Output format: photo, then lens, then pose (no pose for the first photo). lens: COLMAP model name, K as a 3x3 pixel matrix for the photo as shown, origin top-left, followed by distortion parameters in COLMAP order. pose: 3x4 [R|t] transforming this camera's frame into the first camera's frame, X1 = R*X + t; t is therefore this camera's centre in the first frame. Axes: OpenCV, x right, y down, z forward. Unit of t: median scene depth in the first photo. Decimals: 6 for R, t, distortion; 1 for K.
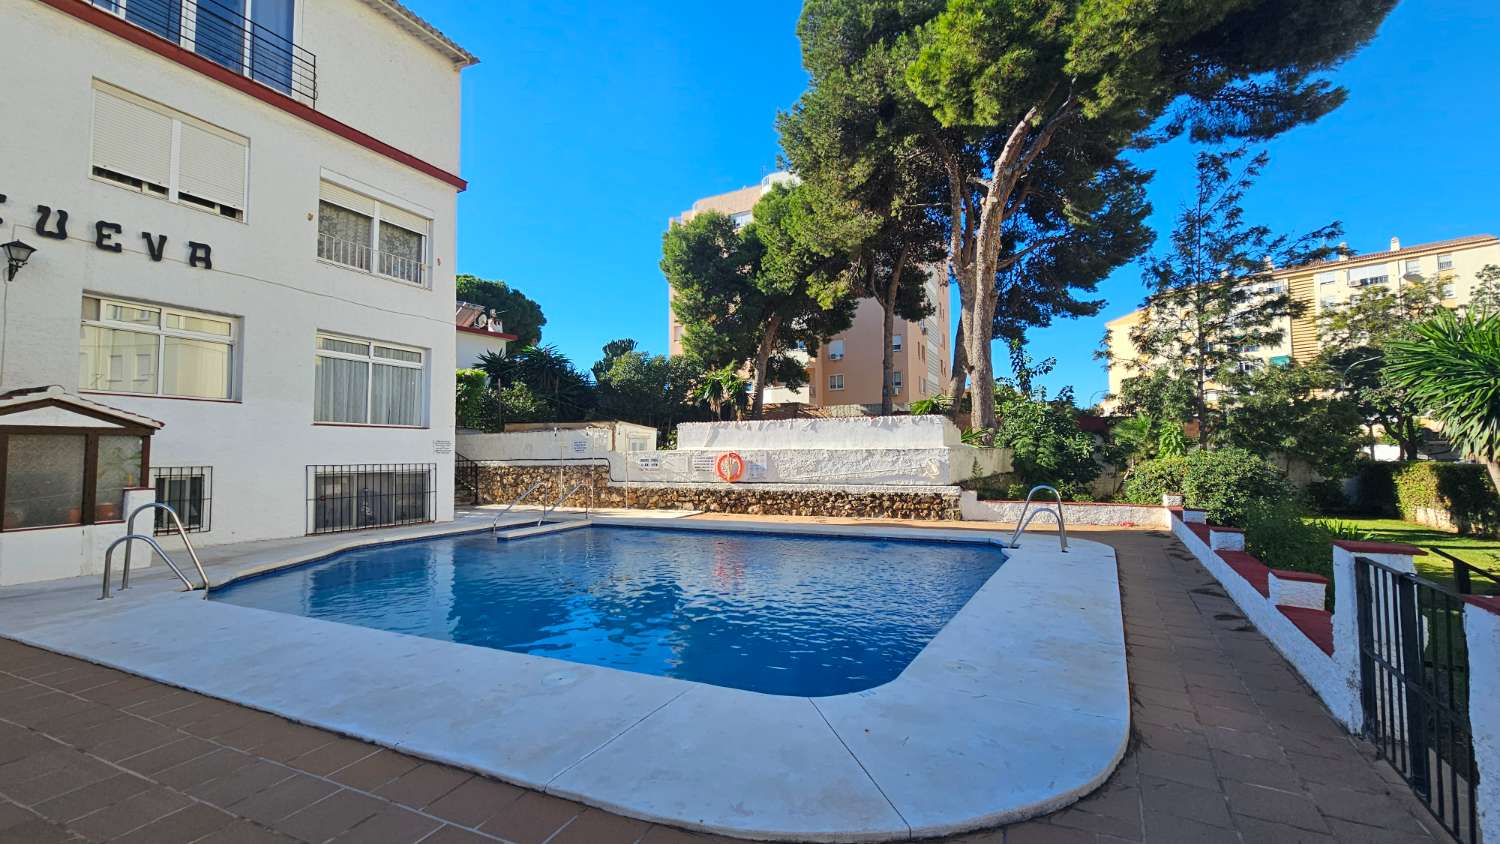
lens RADIAL K [[613.0, 0, 744.9], [0, 613.0, 427.6], [0, 0, 1]] dist [-0.000326, -0.000534]
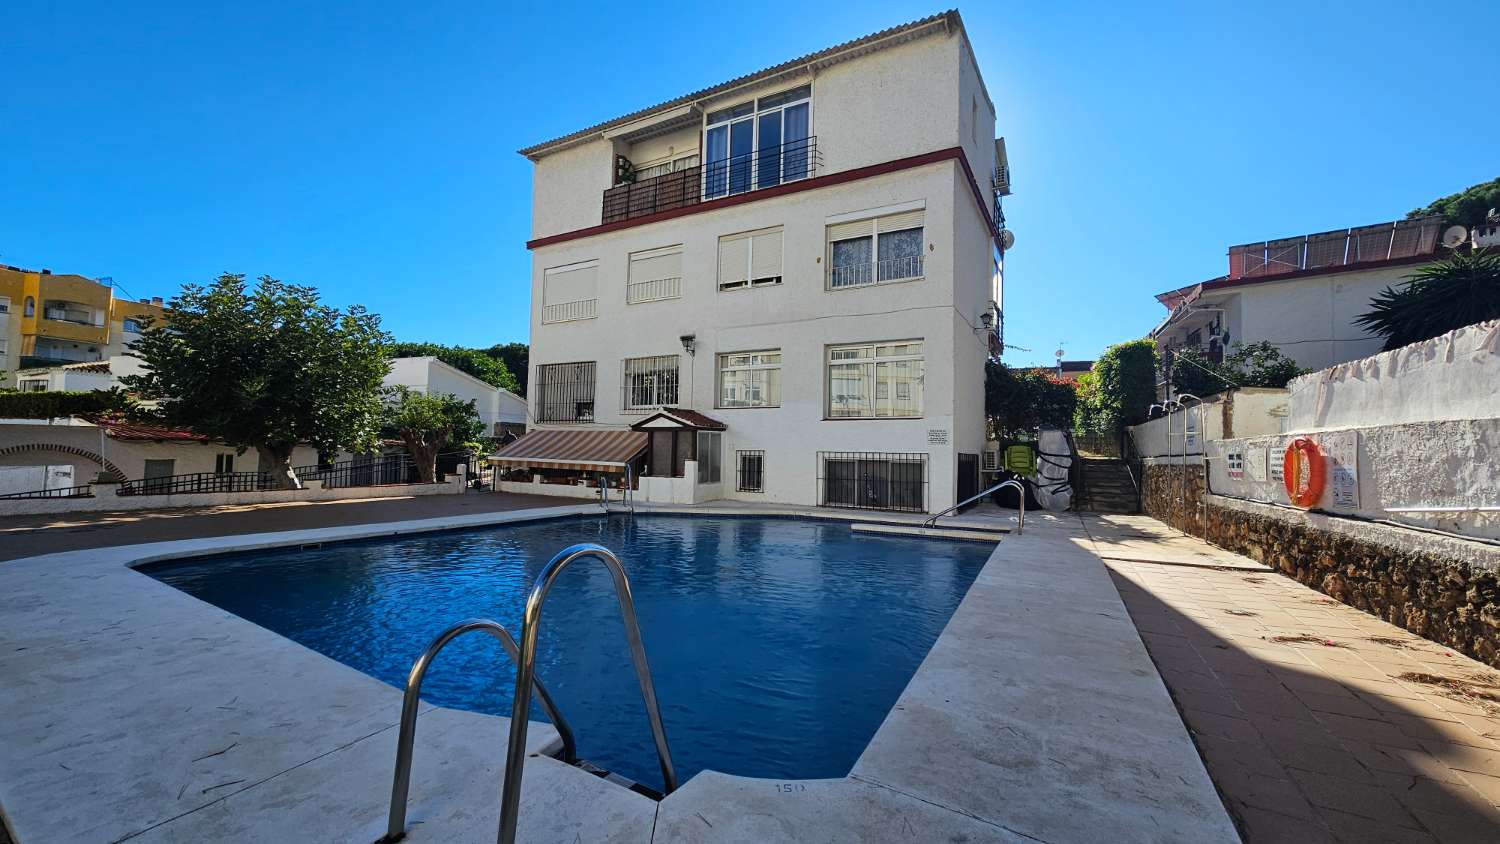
lens RADIAL K [[613.0, 0, 744.9], [0, 613.0, 427.6], [0, 0, 1]] dist [-0.000326, -0.000534]
pose [[-0.050567, -0.036436, -0.998056, 0.427379], [0.026343, 0.998938, -0.037803, 0.040410], [0.998373, -0.028204, -0.049553, 0.662028]]
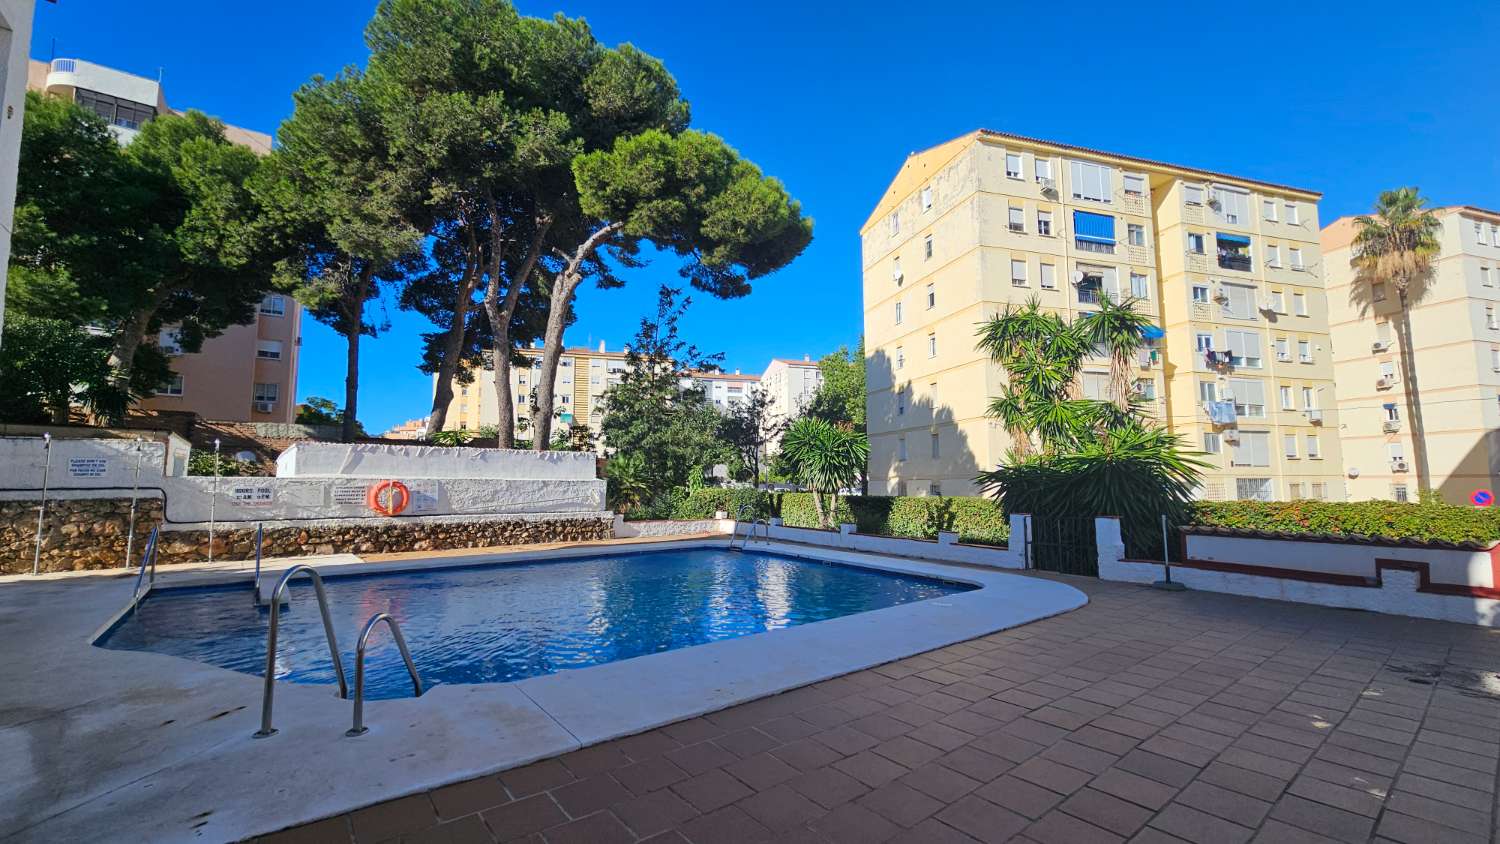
lens RADIAL K [[613.0, 0, 744.9], [0, 613.0, 427.6], [0, 0, 1]] dist [-0.000326, -0.000534]
pose [[0.454745, 0.090418, 0.886020, -0.586069], [-0.044045, 0.995899, -0.079025, 0.012183], [-0.889532, -0.003088, 0.456863, 0.175065]]
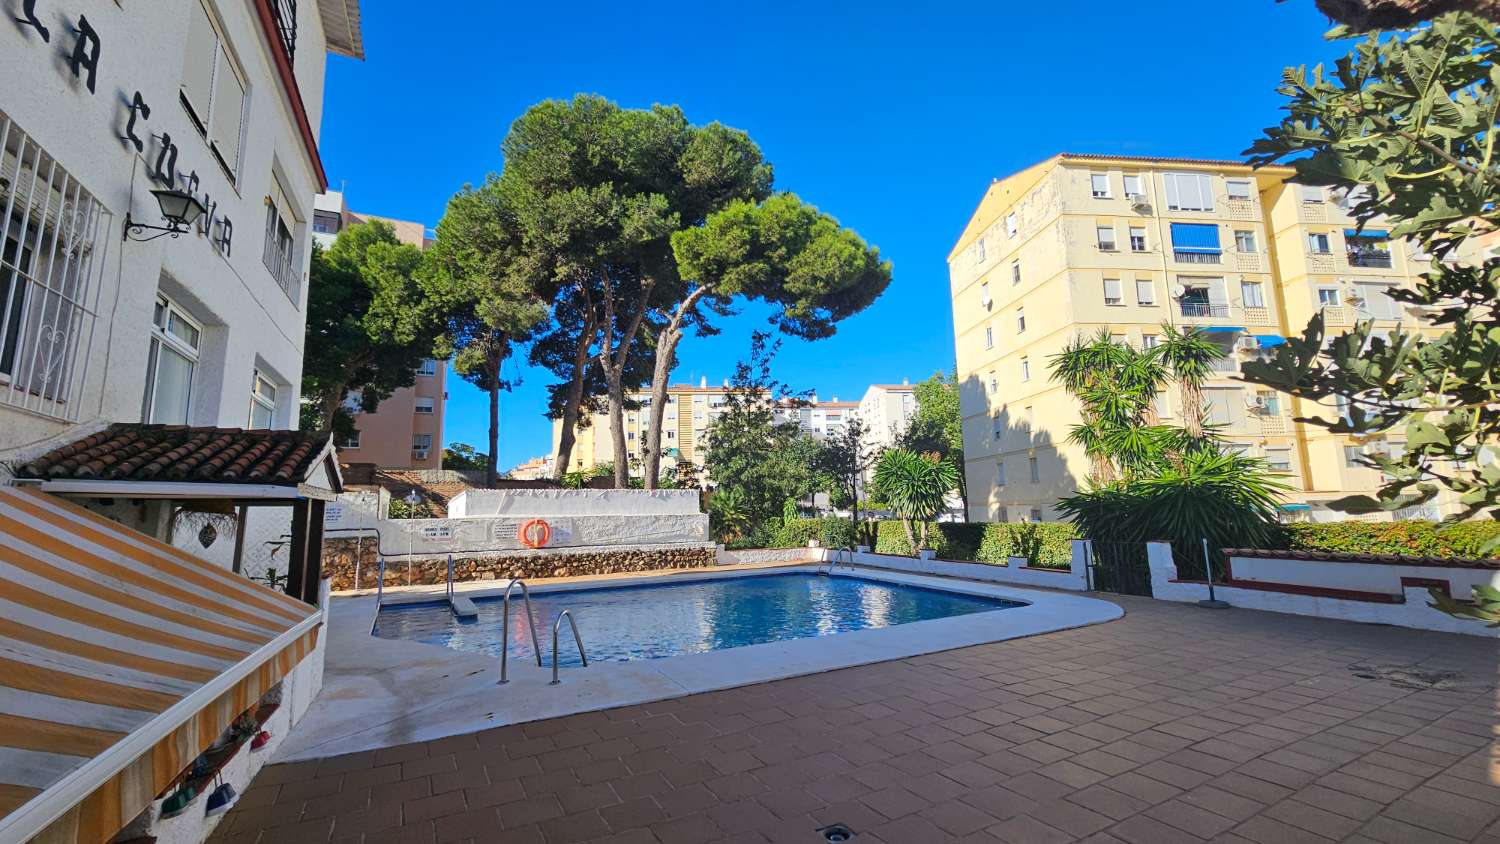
lens RADIAL K [[613.0, 0, 744.9], [0, 613.0, 427.6], [0, 0, 1]] dist [-0.000326, -0.000534]
pose [[0.597934, 0.106902, 0.794385, -0.681928], [-0.020136, 0.992757, -0.118441, 0.001939], [-0.801292, 0.054824, 0.595756, 0.086098]]
